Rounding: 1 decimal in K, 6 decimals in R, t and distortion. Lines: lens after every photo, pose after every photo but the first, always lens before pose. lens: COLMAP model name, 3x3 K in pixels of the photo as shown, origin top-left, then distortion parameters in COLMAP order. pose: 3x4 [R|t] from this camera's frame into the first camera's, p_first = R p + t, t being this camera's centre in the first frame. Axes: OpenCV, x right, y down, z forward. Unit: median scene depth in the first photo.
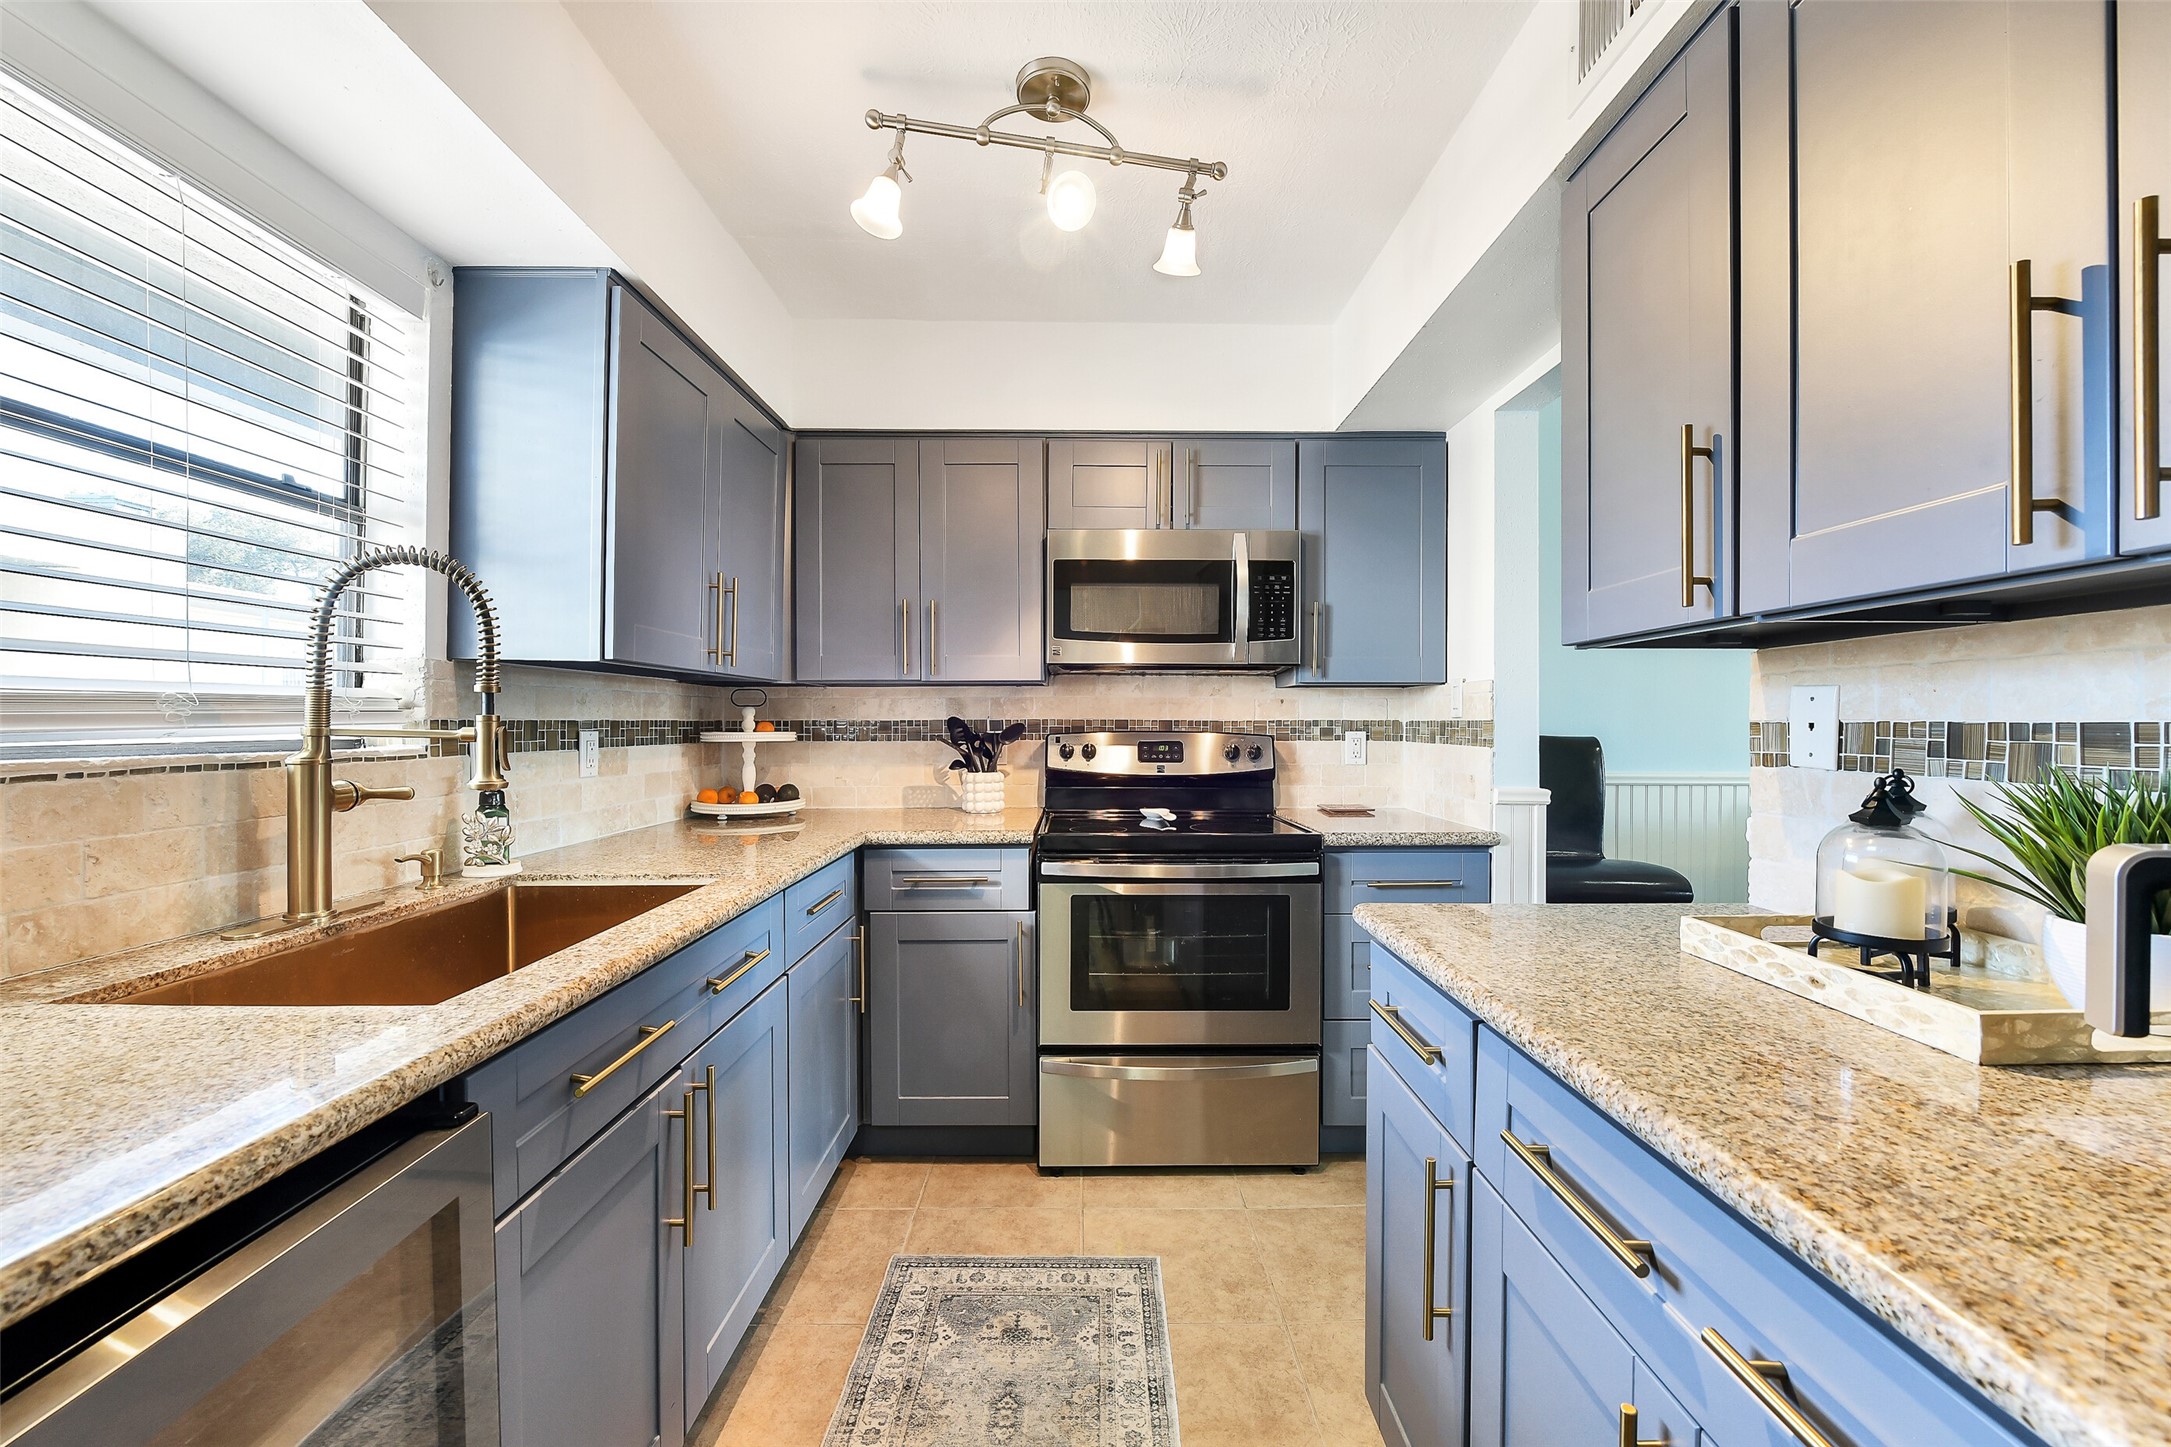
lens RADIAL K [[877.0, 0, 1088.3], [0, 877.0, 716.5], [0, 0, 1]] dist [-0.000516, -0.000060]
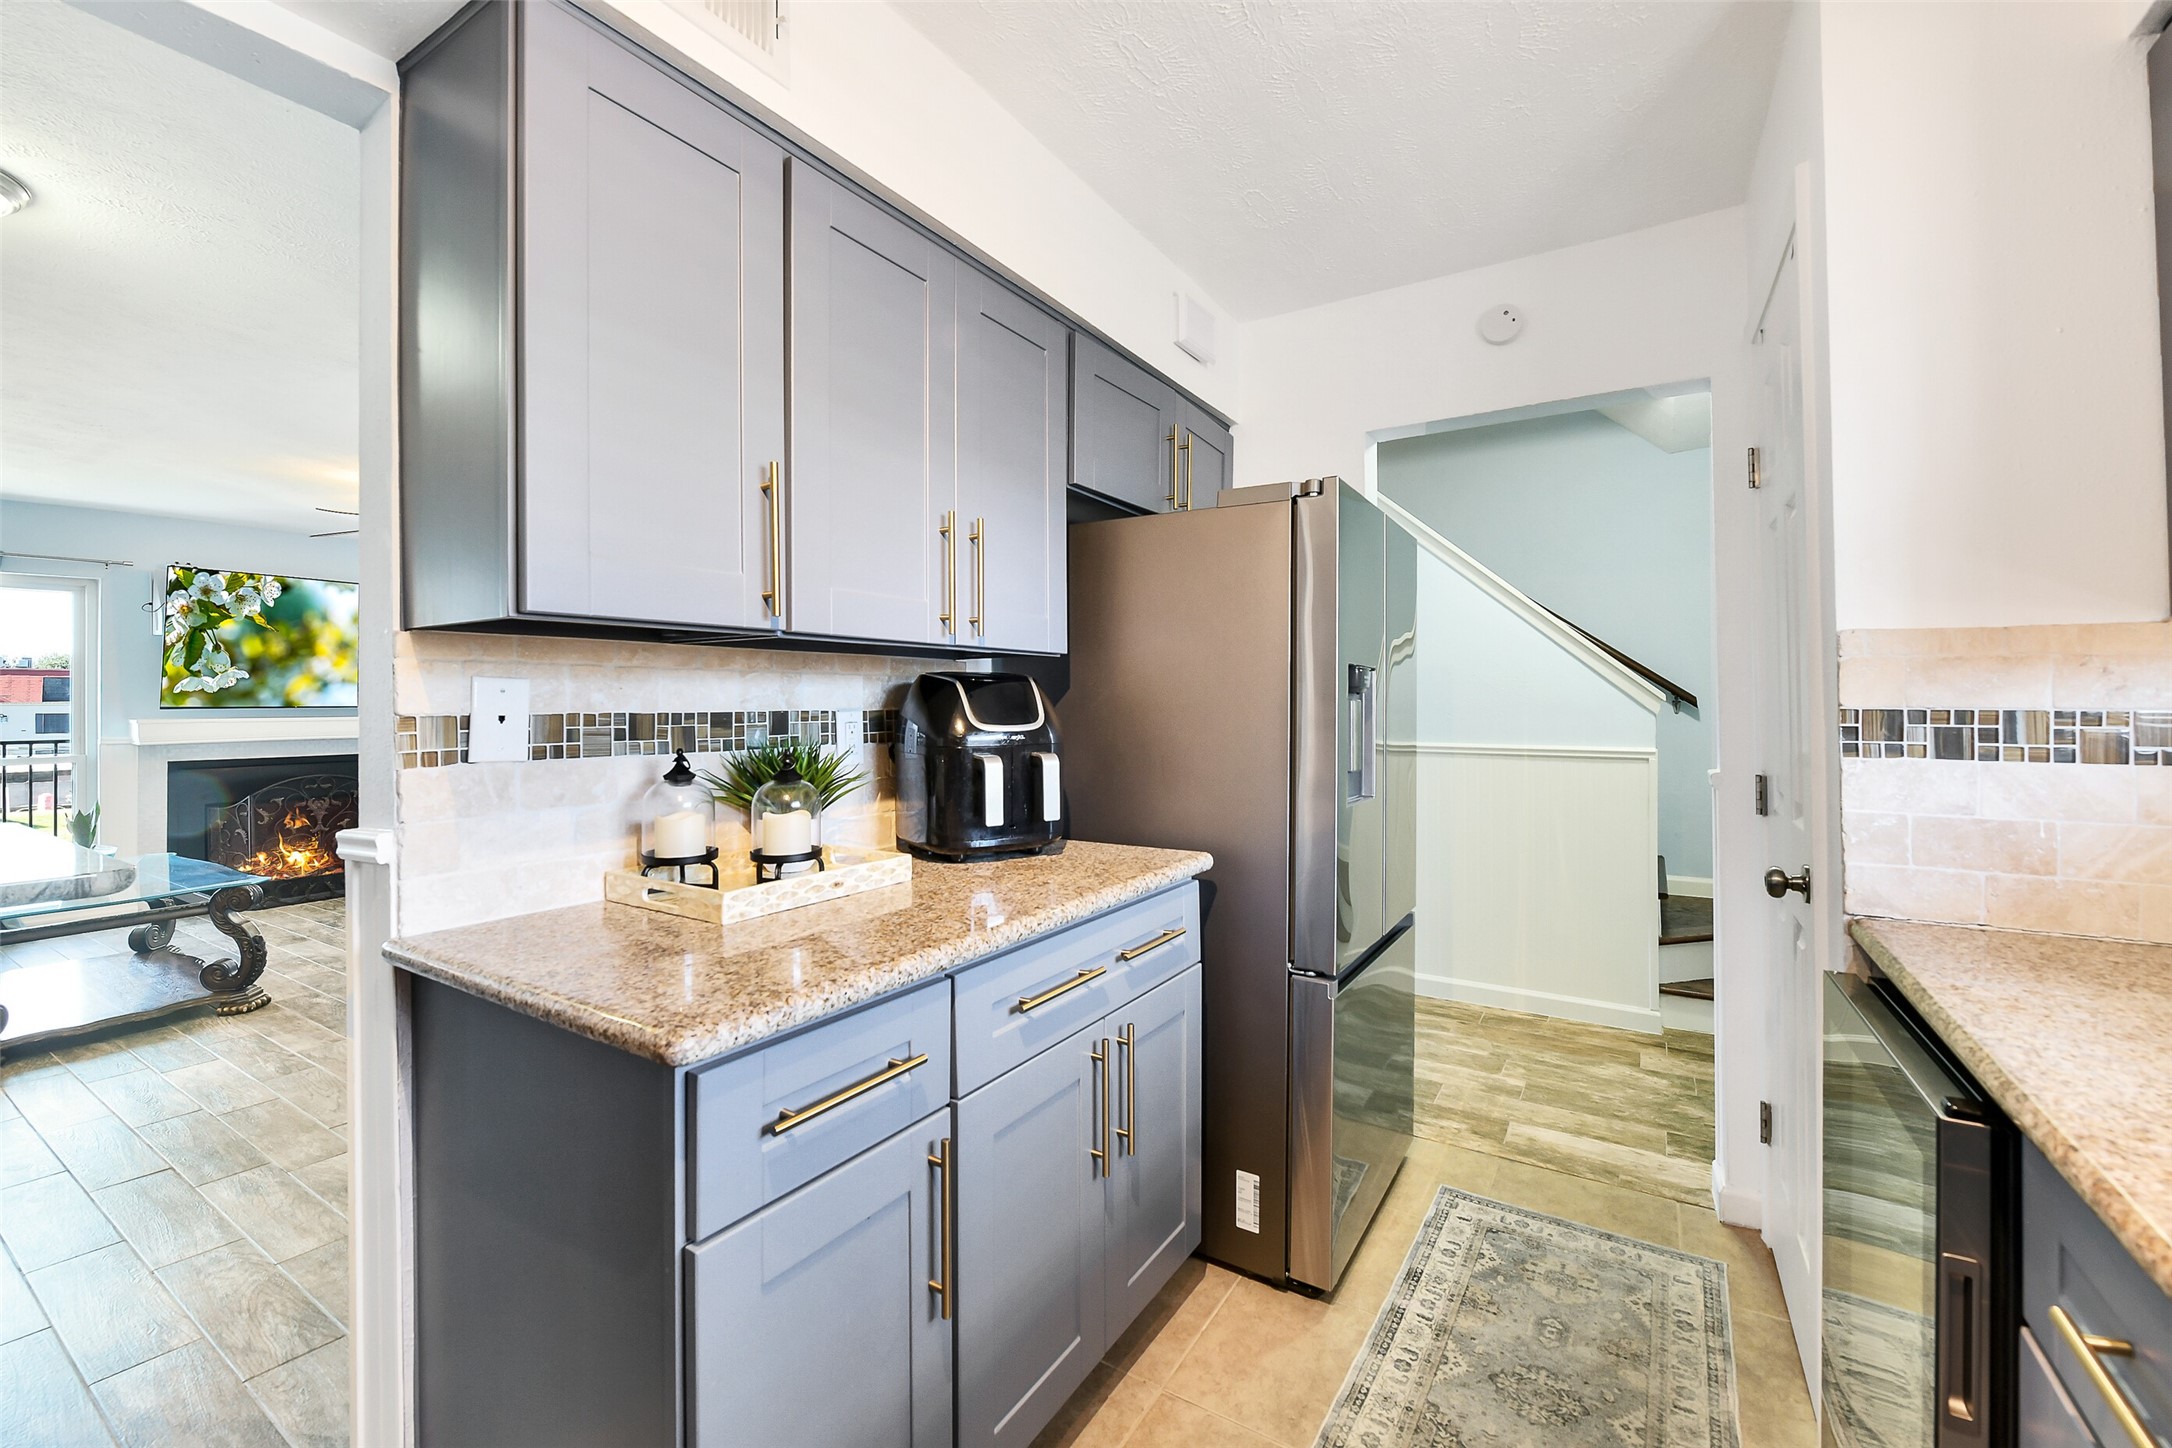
lens RADIAL K [[877.4, 0, 1088.8], [0, 877.4, 717.0], [0, 0, 1]] dist [-0.000516, -0.000060]
pose [[-0.836973, -0.005020, 0.547222, -0.254851], [0.000859, 0.999945, 0.010486, -0.000758], [-0.547244, 0.009246, -0.836922, 1.430242]]
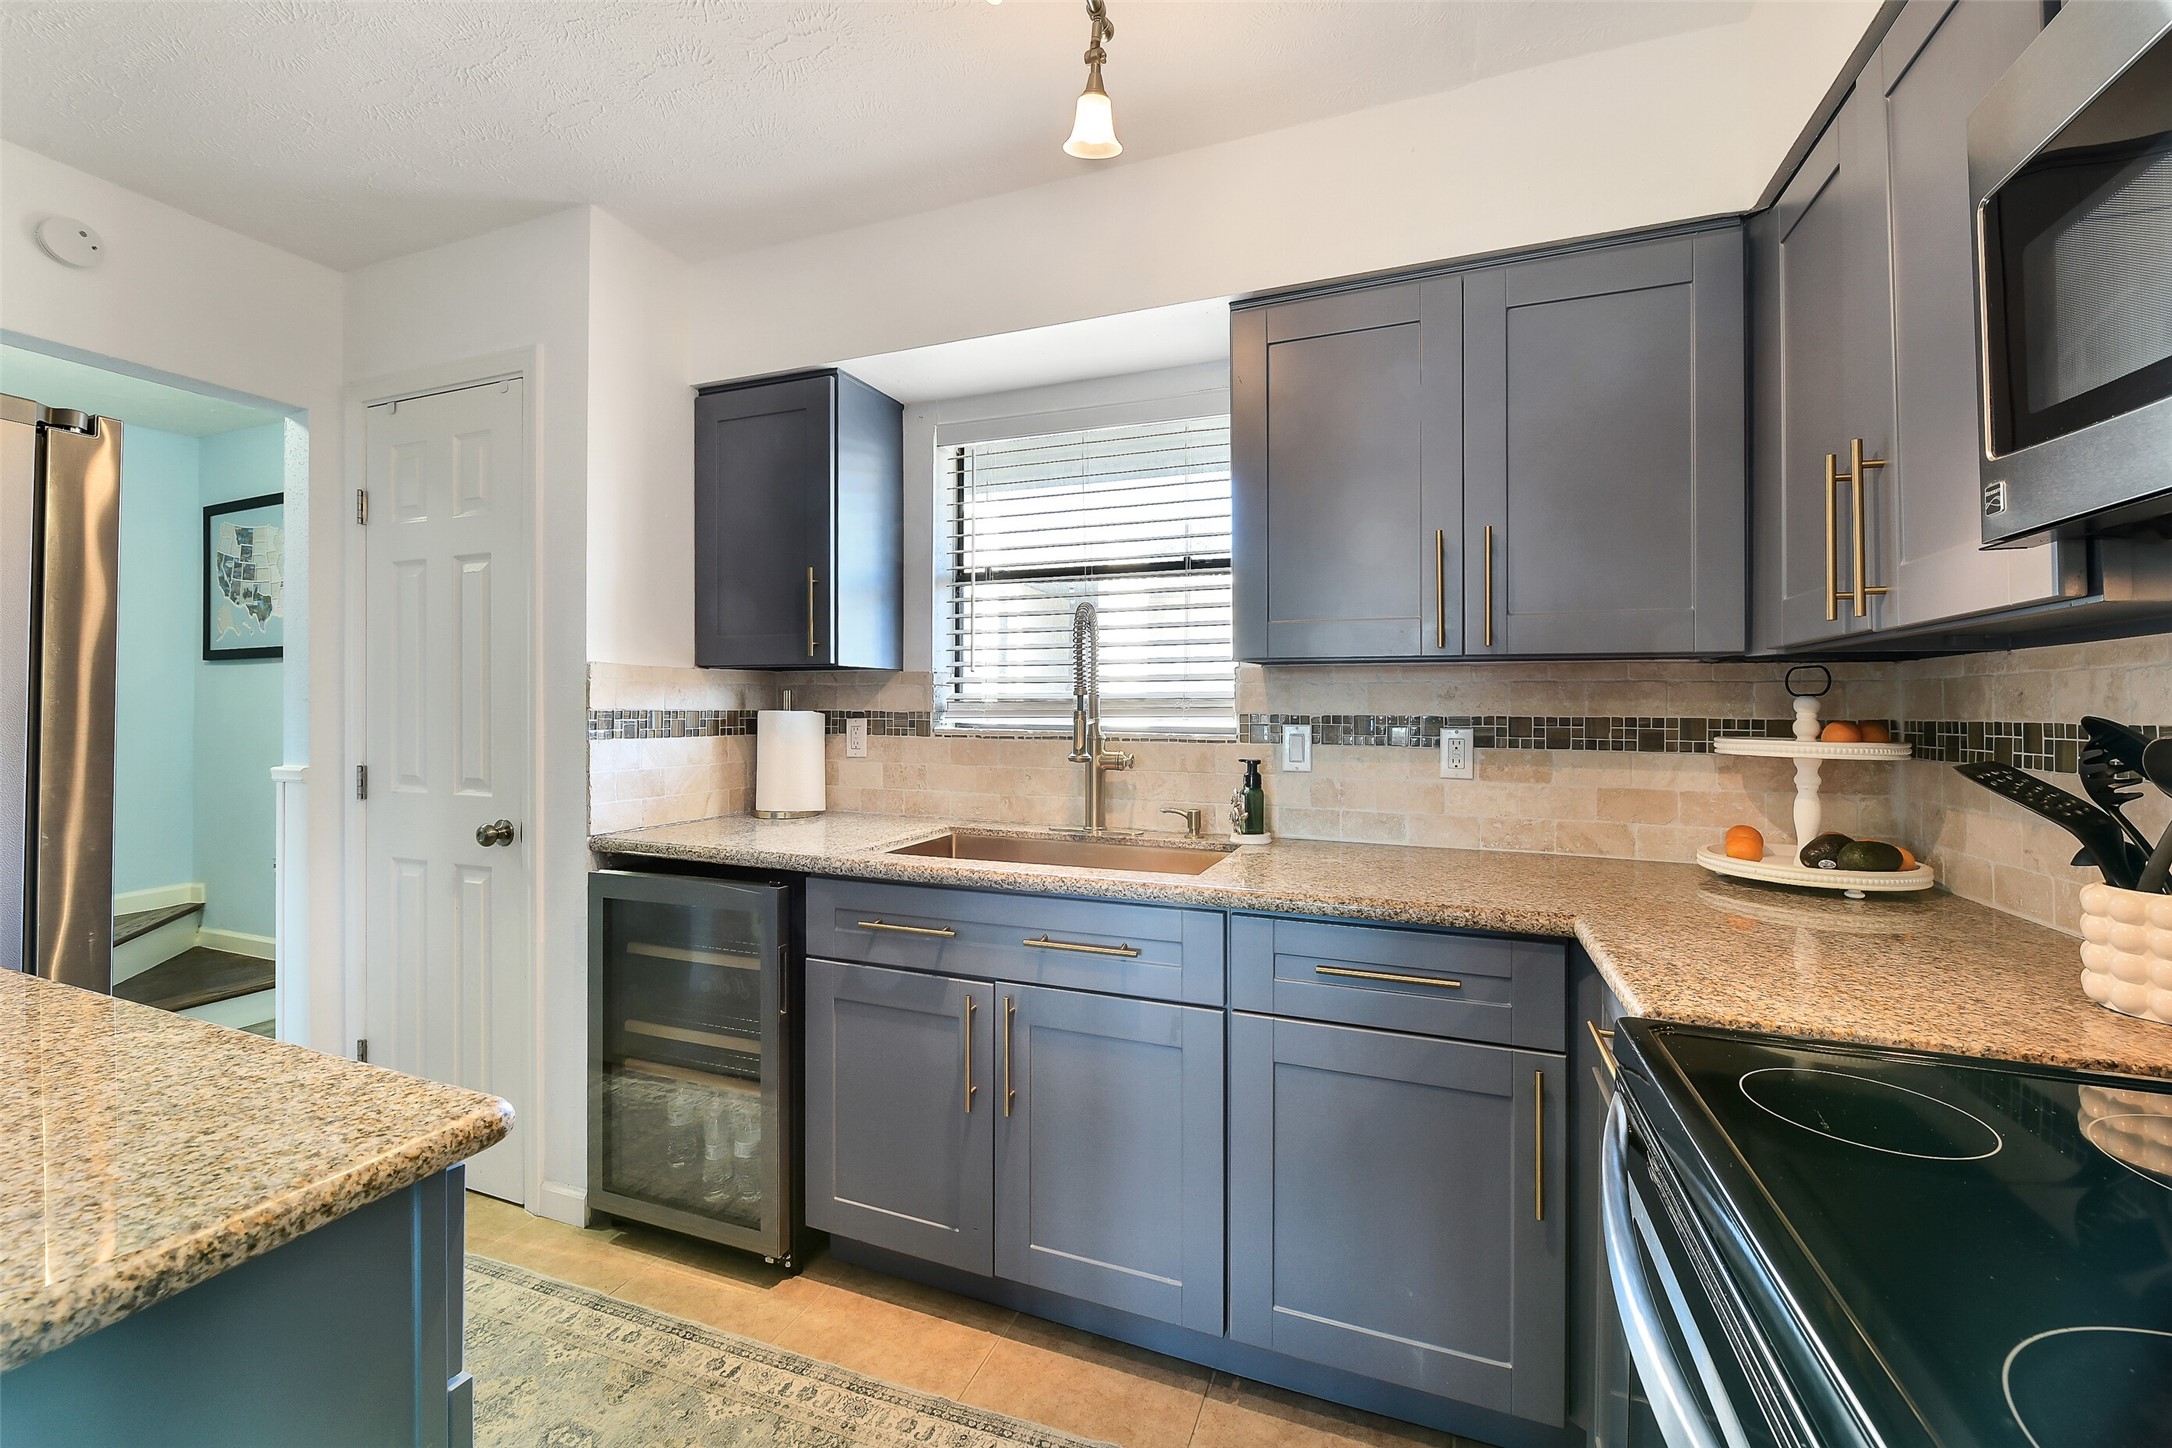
lens RADIAL K [[877.4, 0, 1088.8], [0, 877.4, 717.0], [0, 0, 1]] dist [-0.000516, -0.000060]
pose [[-0.375390, 0.009275, -0.926820, 0.636430], [-0.001875, 0.999940, 0.010767, -0.005382], [0.926865, 0.005780, -0.375350, 1.582843]]
